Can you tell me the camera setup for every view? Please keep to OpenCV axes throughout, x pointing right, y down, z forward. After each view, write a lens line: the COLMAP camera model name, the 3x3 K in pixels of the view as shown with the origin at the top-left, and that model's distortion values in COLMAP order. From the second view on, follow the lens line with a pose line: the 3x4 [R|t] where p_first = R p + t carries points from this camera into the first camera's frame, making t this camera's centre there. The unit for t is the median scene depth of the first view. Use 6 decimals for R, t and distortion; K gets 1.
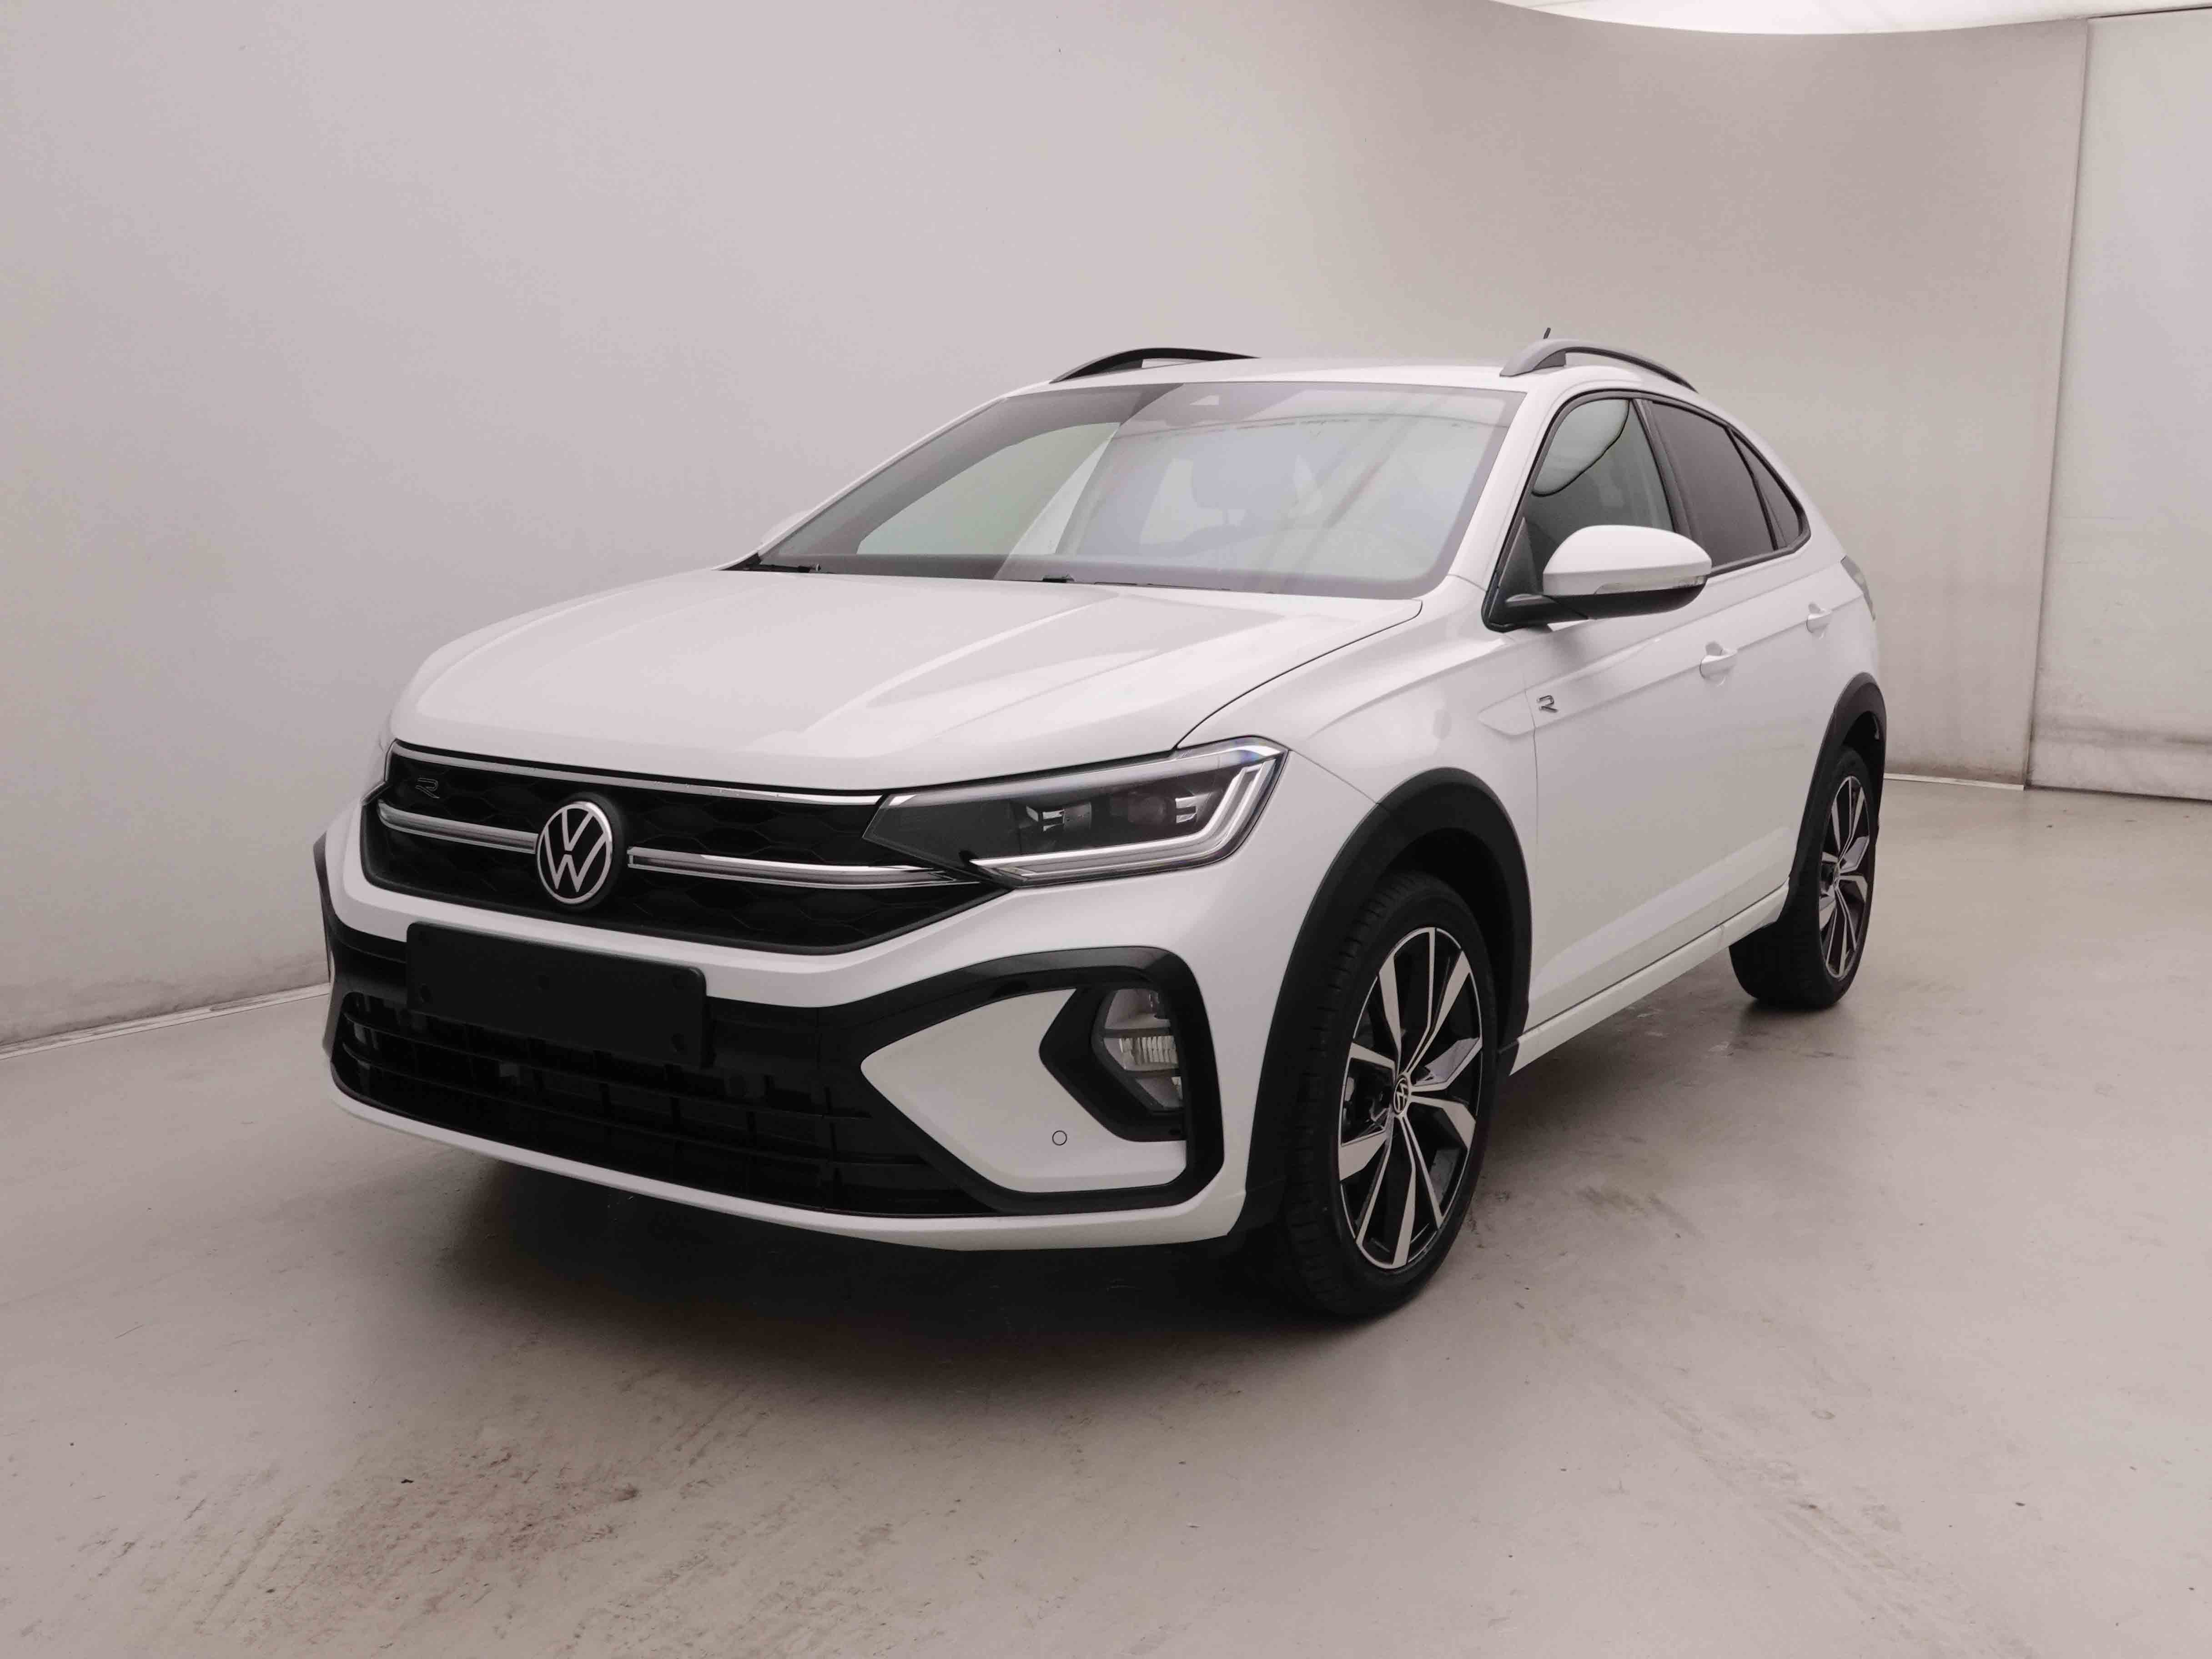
lens RADIAL K [[1939.0, 0, 1105.3], [0, 1939.0, 835.7], [0, 0, 1]] dist [0.002483, 0.008287]
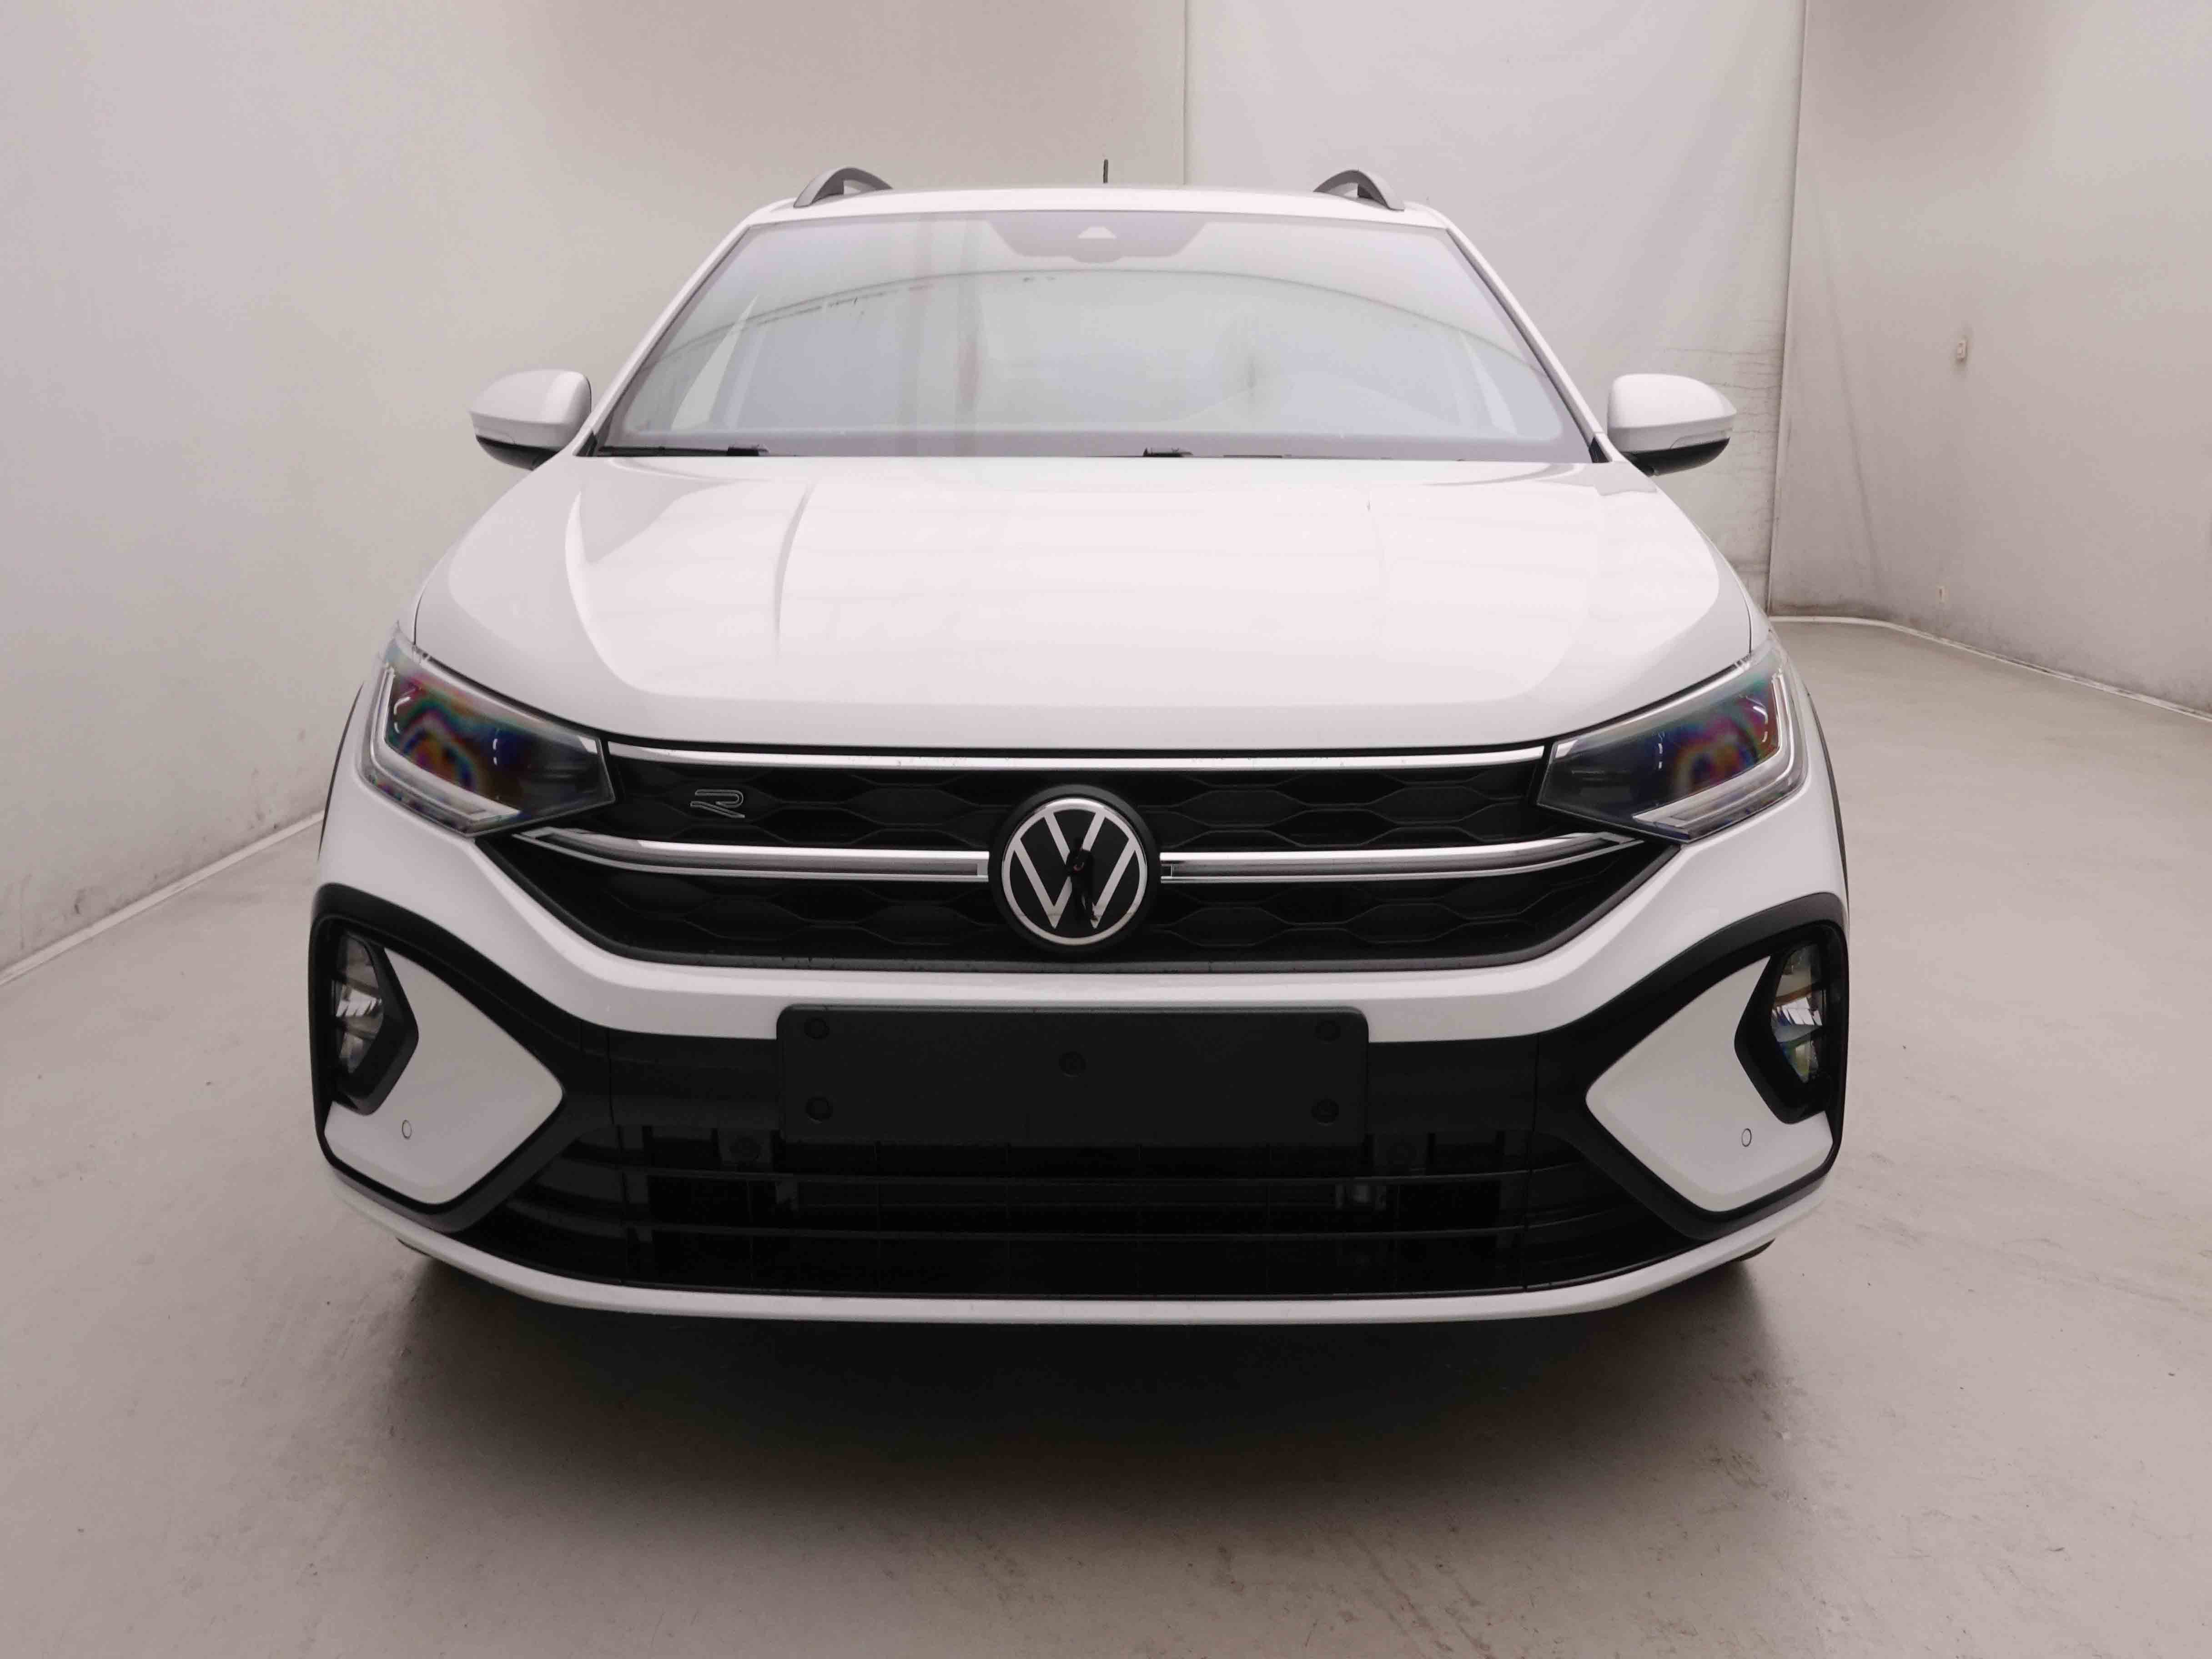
lens RADIAL K [[2042.9, 0, 1106.0], [0, 2042.9, 820.6], [0, 0, 1]] dist [-0.017497, 0.000000]
pose [[0.873228, -0.120492, 0.472181, -0.609934], [0.092708, 0.992330, 0.081774, -0.068972], [-0.478412, -0.027633, 0.877701, 0.348675]]
